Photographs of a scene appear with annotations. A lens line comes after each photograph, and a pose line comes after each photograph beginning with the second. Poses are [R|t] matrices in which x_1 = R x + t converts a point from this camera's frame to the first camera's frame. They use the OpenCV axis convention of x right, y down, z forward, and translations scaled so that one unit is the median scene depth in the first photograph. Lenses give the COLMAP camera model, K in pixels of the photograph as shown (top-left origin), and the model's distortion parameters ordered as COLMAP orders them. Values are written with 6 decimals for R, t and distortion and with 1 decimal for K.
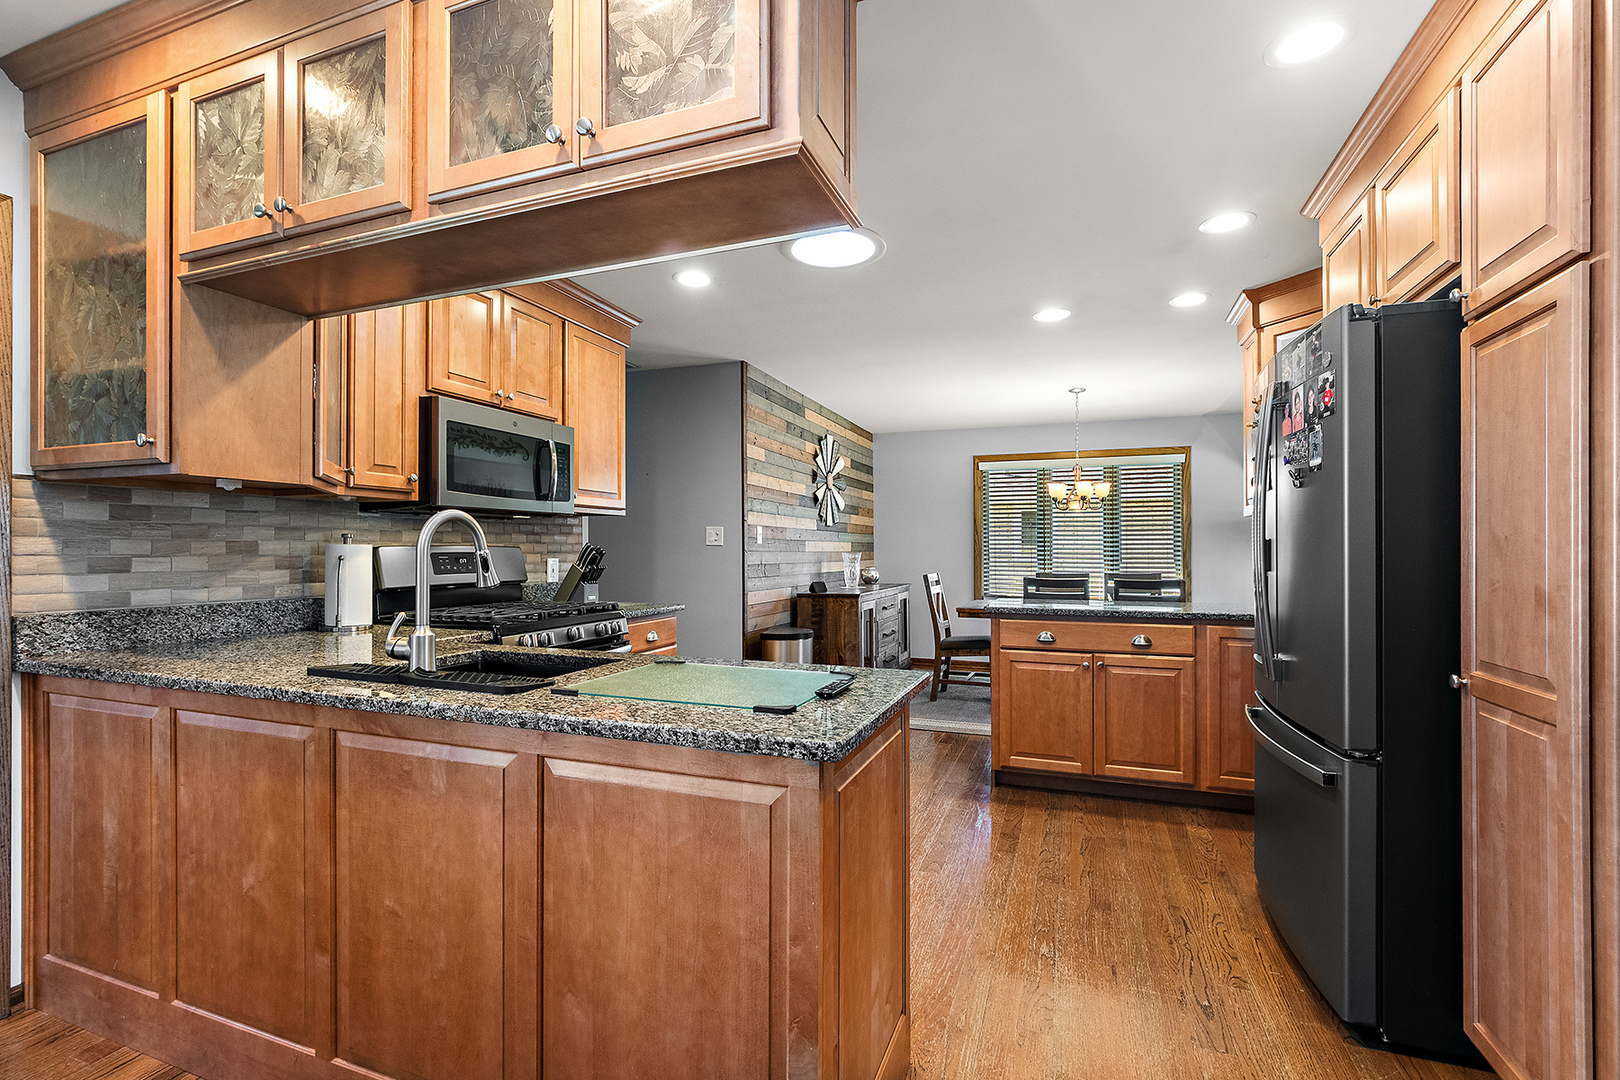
lens RADIAL K [[725.8, 0, 803.8], [0, 725.8, 543.7], [0, 0, 1]] dist [0.000082, -0.000006]
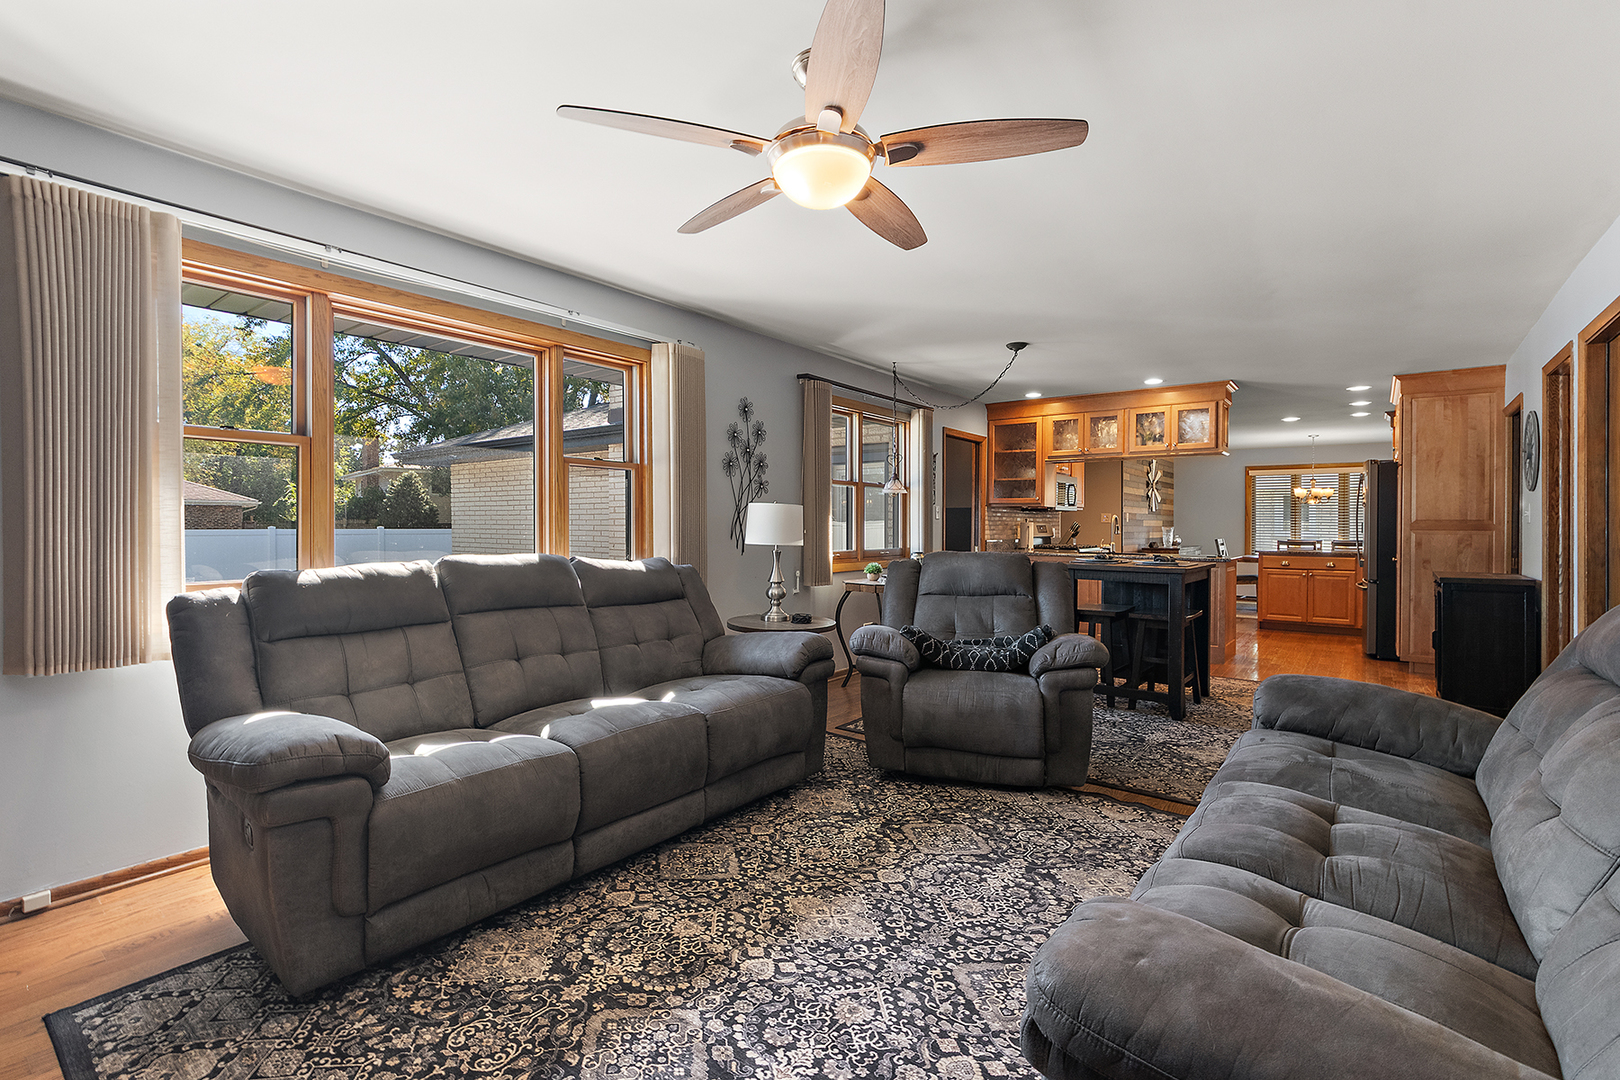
lens RADIAL K [[743.4, 0, 822.2], [0, 743.4, 526.1], [0, 0, 1]] dist [0.016663, -0.000037]
pose [[0.963395, 0.005826, -0.268024, -0.417690], [-0.003034, 0.999937, 0.010830, -0.010556], [0.268070, -0.009620, 0.963351, -1.575494]]
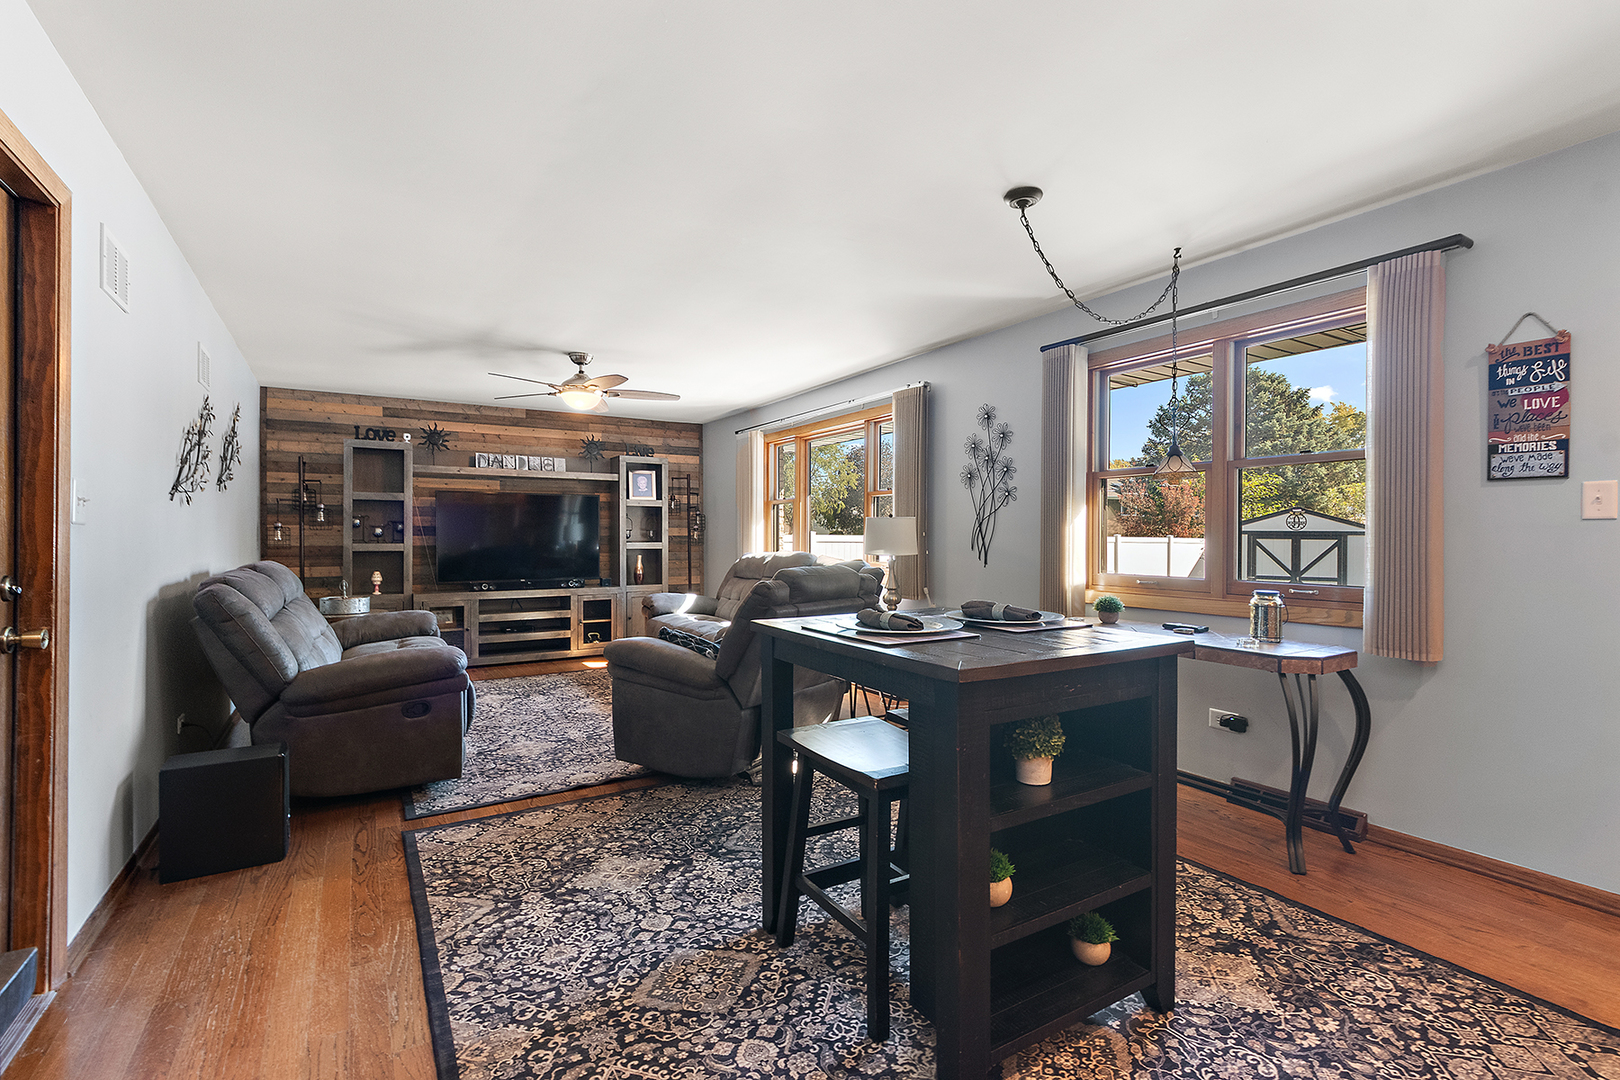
lens RADIAL K [[732.0, 0, 810.0], [0, 732.0, 540.0], [0, 0, 1]] dist [-0.000881, -0.000345]
pose [[-0.606883, 0.007759, -0.794753, 0.241808], [0.008178, 0.999960, 0.003518, 0.001490], [0.794749, -0.004364, -0.606922, 0.079080]]
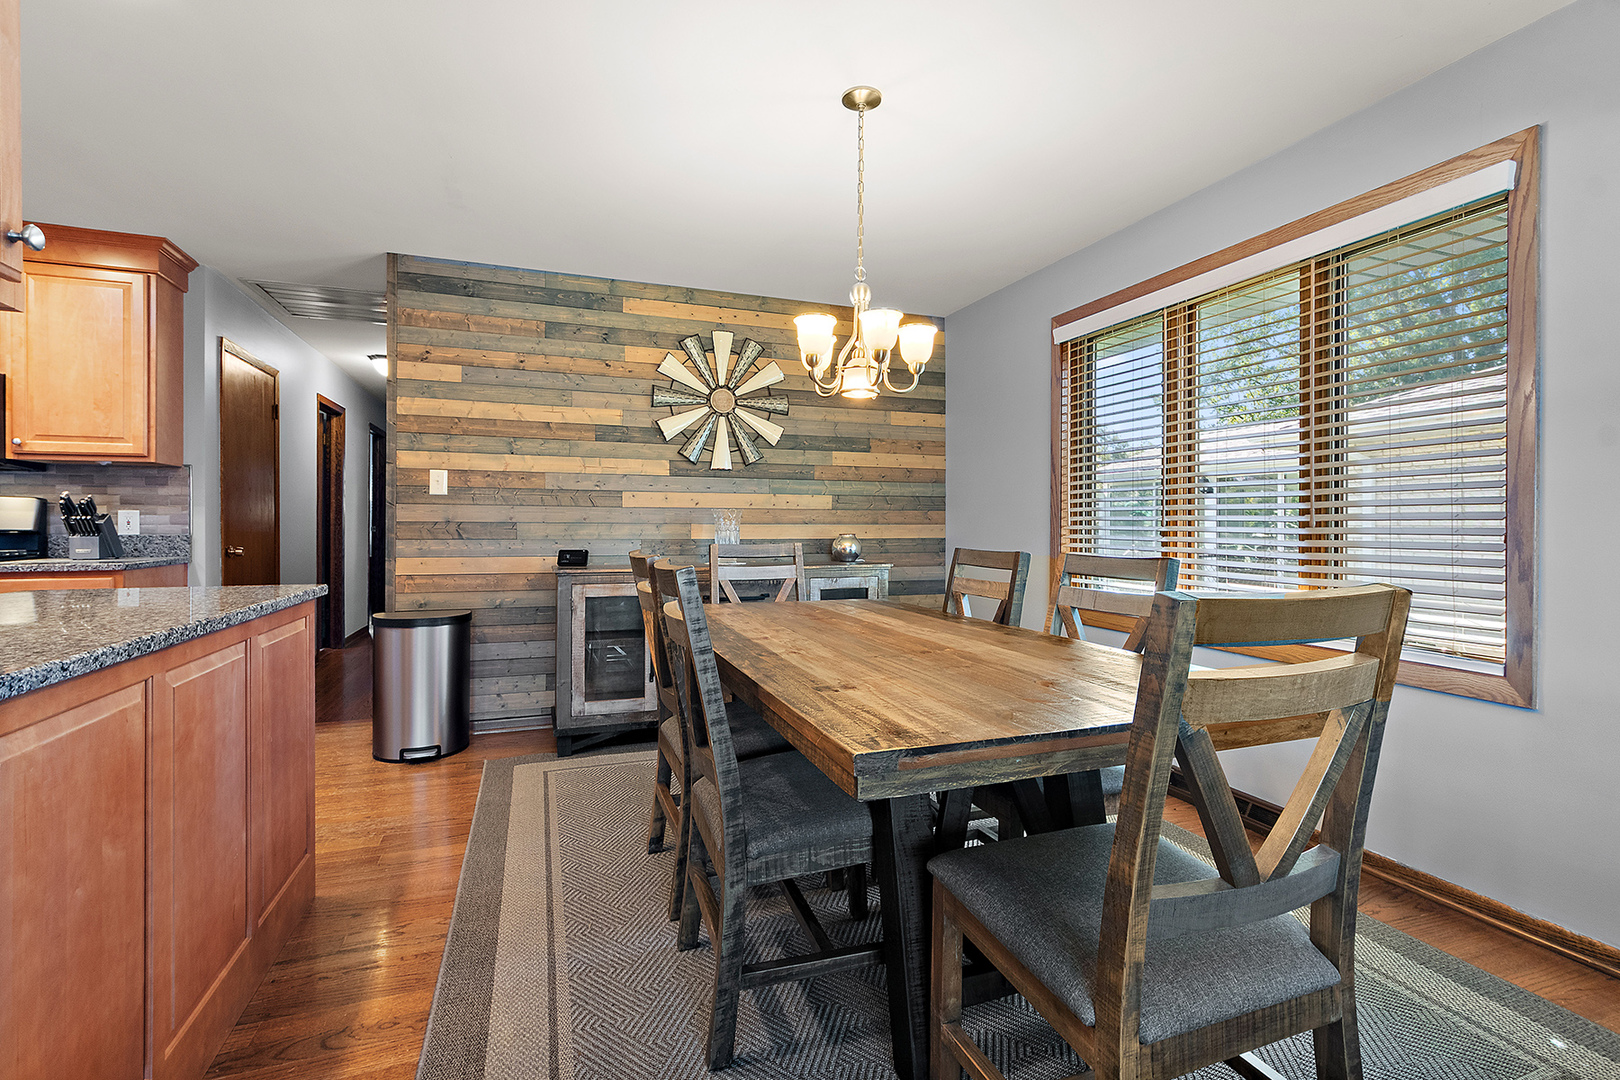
lens RADIAL K [[722.8, 0, 797.9], [0, 722.8, 521.7], [0, 0, 1]] dist [-0.005480, -0.000105]
pose [[0.656192, 0.001033, -0.754593, 0.950457], [0.003717, 0.999983, 0.004602, 0.033976], [0.754585, -0.005825, 0.656176, 1.026545]]
